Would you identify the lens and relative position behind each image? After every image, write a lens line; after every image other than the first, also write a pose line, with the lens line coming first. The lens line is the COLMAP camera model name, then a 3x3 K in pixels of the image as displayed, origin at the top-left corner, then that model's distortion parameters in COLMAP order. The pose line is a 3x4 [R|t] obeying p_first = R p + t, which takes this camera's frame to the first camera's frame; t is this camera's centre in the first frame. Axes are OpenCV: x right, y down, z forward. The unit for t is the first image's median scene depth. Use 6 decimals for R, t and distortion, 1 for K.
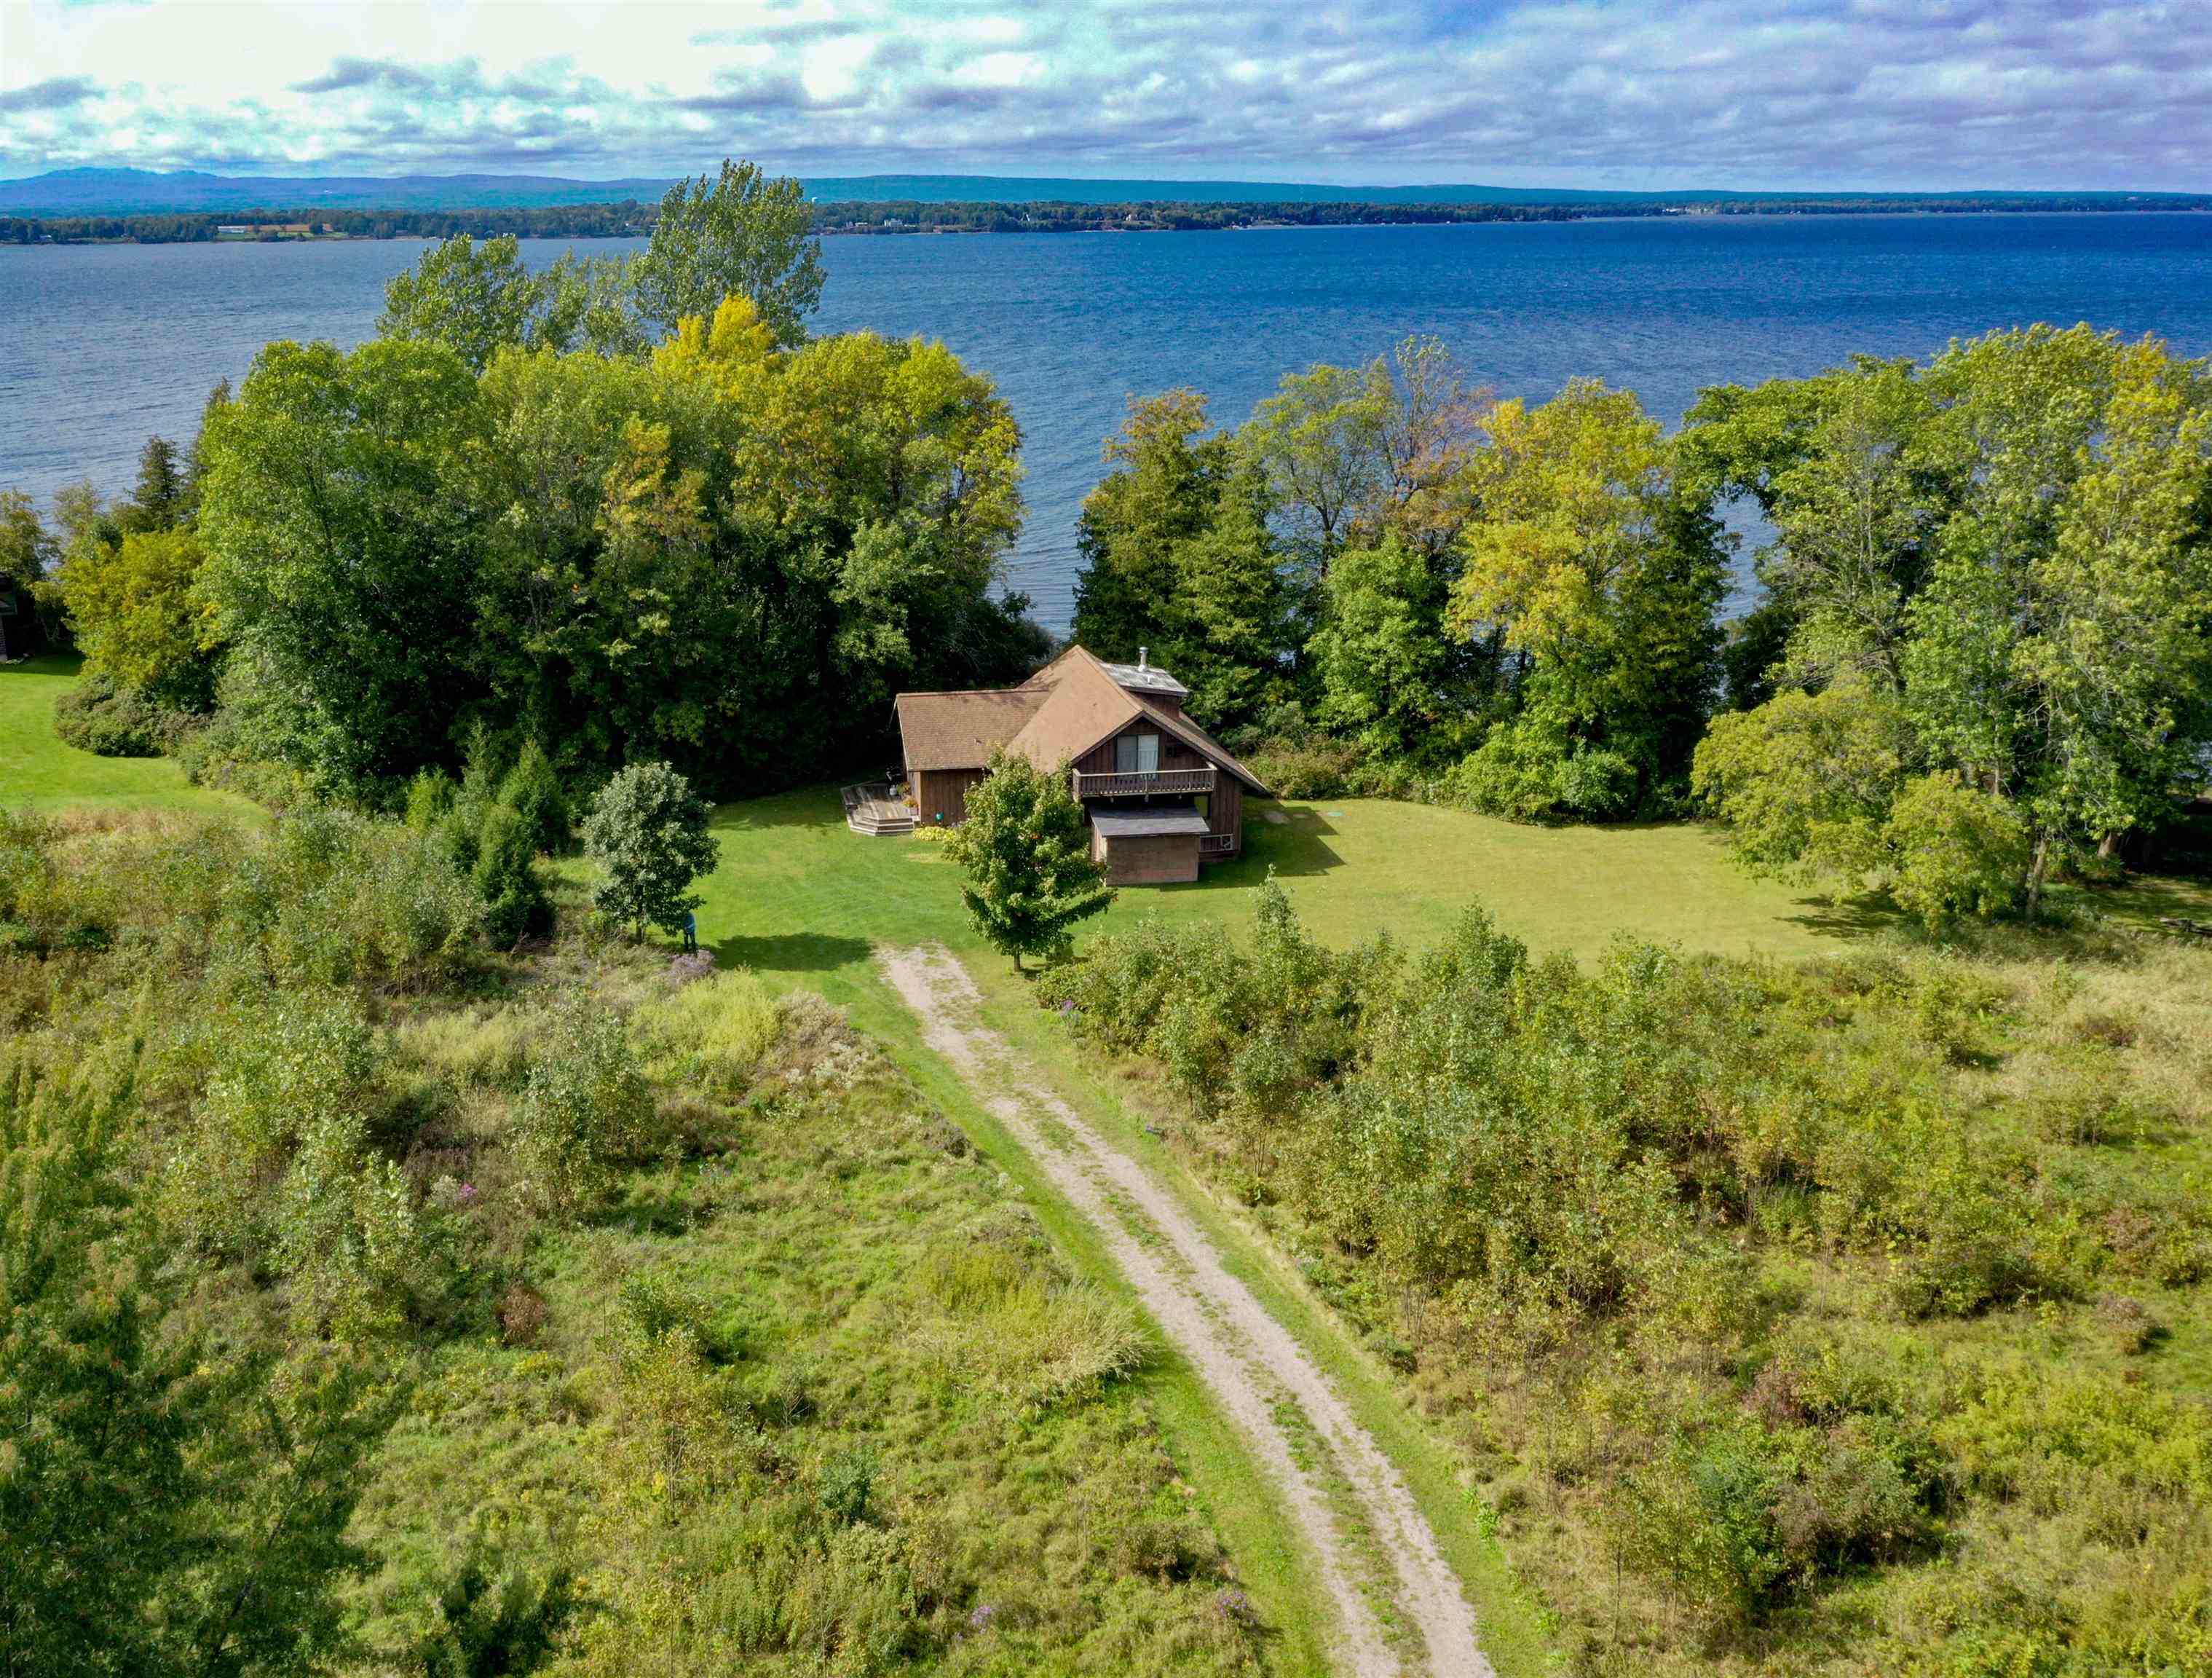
lens RADIAL K [[2108.9, 0, 889.2], [0, 2108.9, 807.9], [0, 0, 1]] dist [-0.008819, 0.000497]
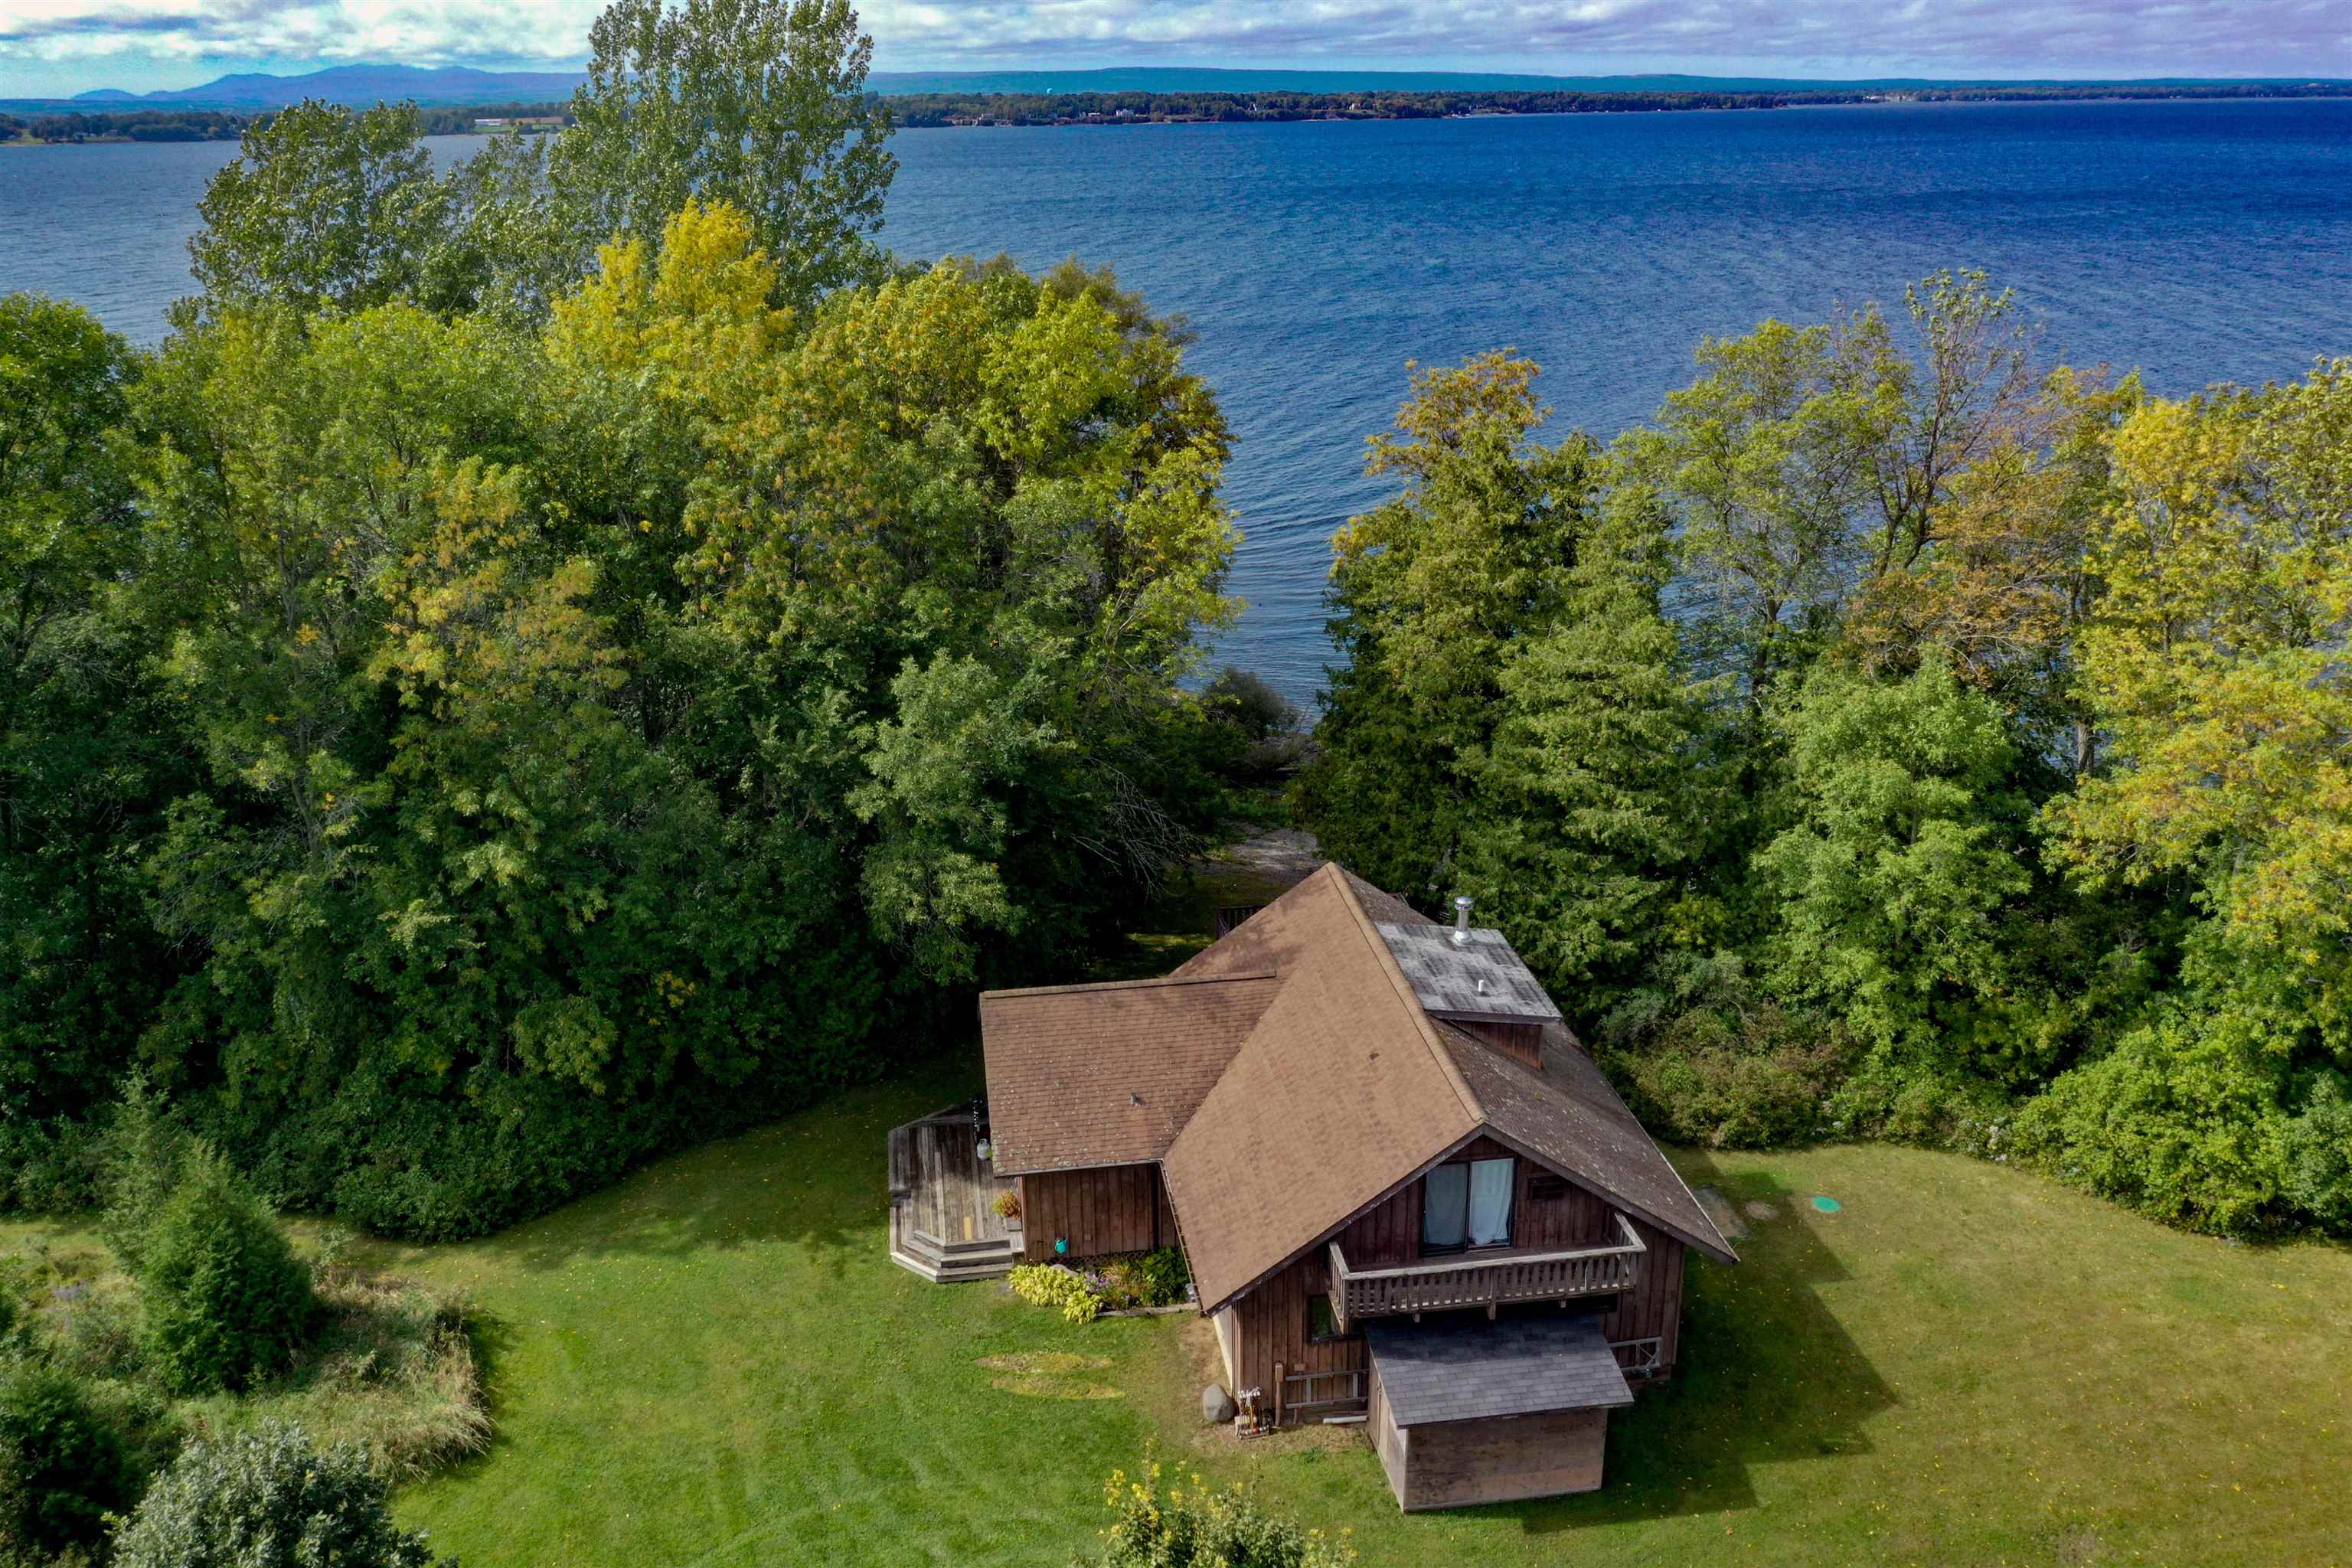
lens RADIAL K [[1965.3, 0, 1109.8], [0, 1965.3, 769.3], [0, 0, 1]] dist [0.006459, -0.027976]
pose [[0.999967, -0.002541, -0.007722, 0.038643], [0.002930, 0.998707, 0.050742, -0.132189], [0.007583, -0.050763, 0.998682, 0.526923]]
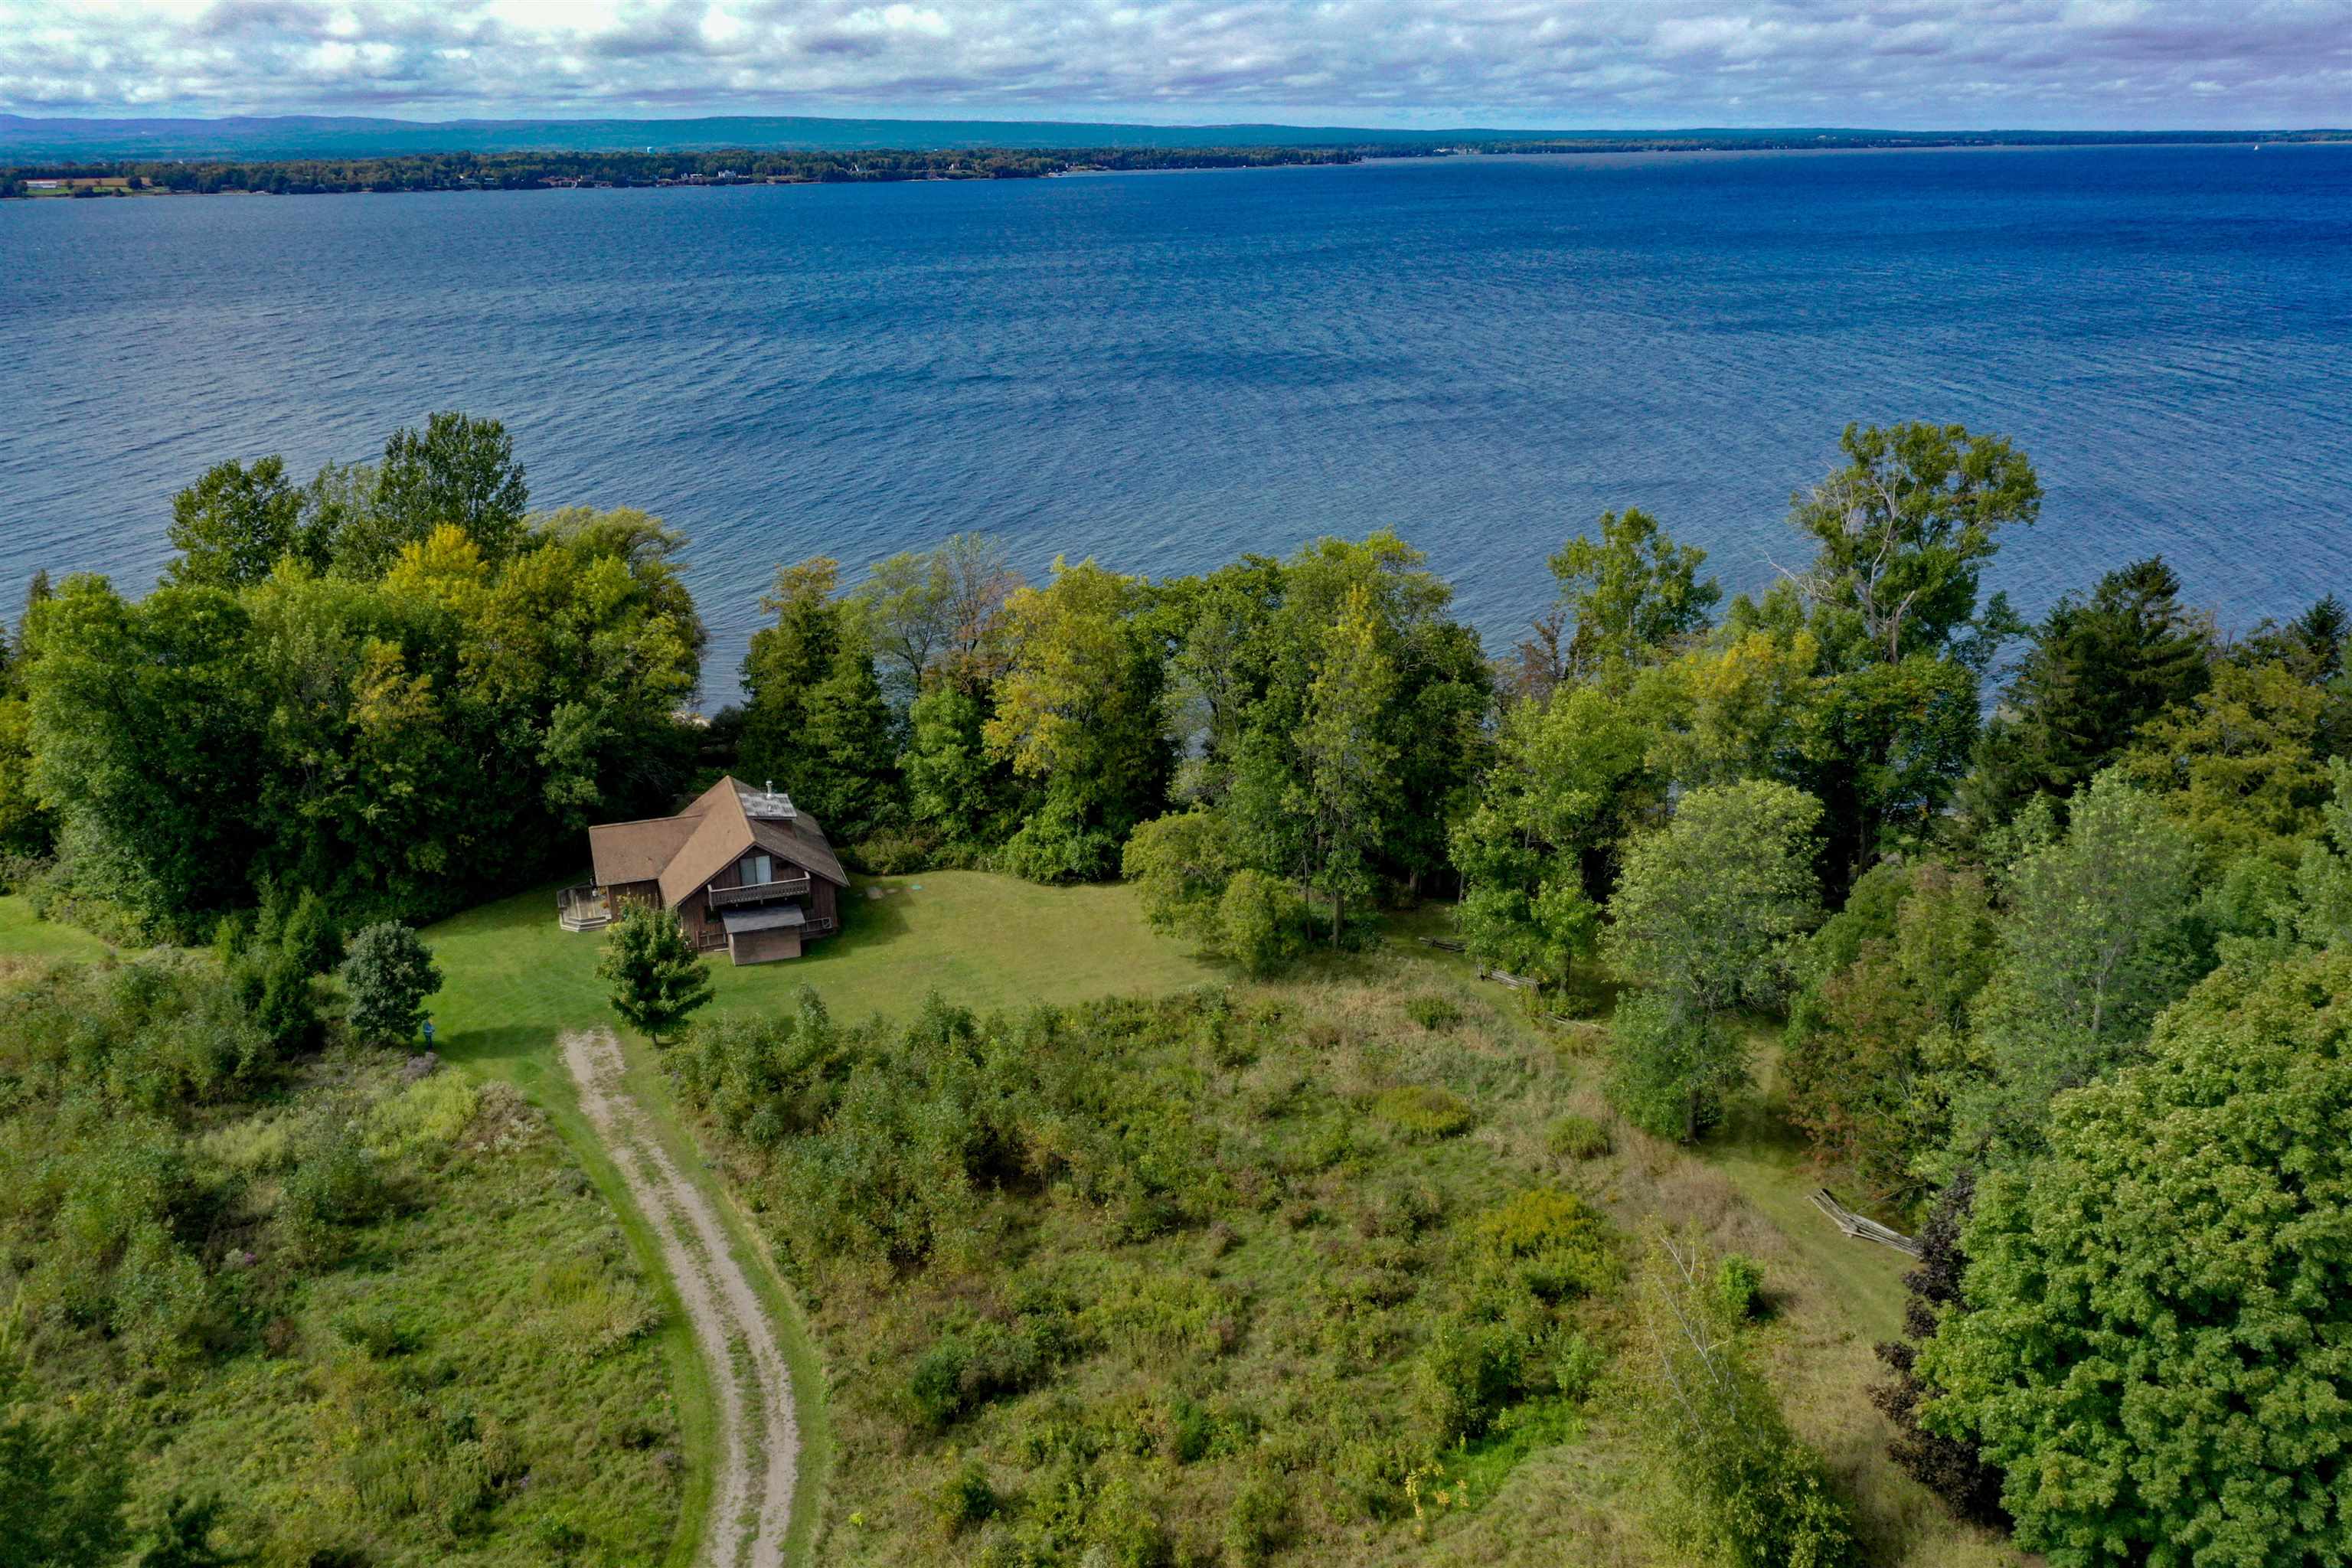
lens RADIAL K [[1965.3, 0, 1162.2], [0, 1965.3, 781.1], [0, 0, 1]] dist [0.006459, -0.027976]
pose [[0.978800, -0.064707, 0.194328, 0.122674], [0.057706, 0.997471, 0.041481, -0.115679], [-0.196521, -0.029388, 0.980059, -0.335136]]
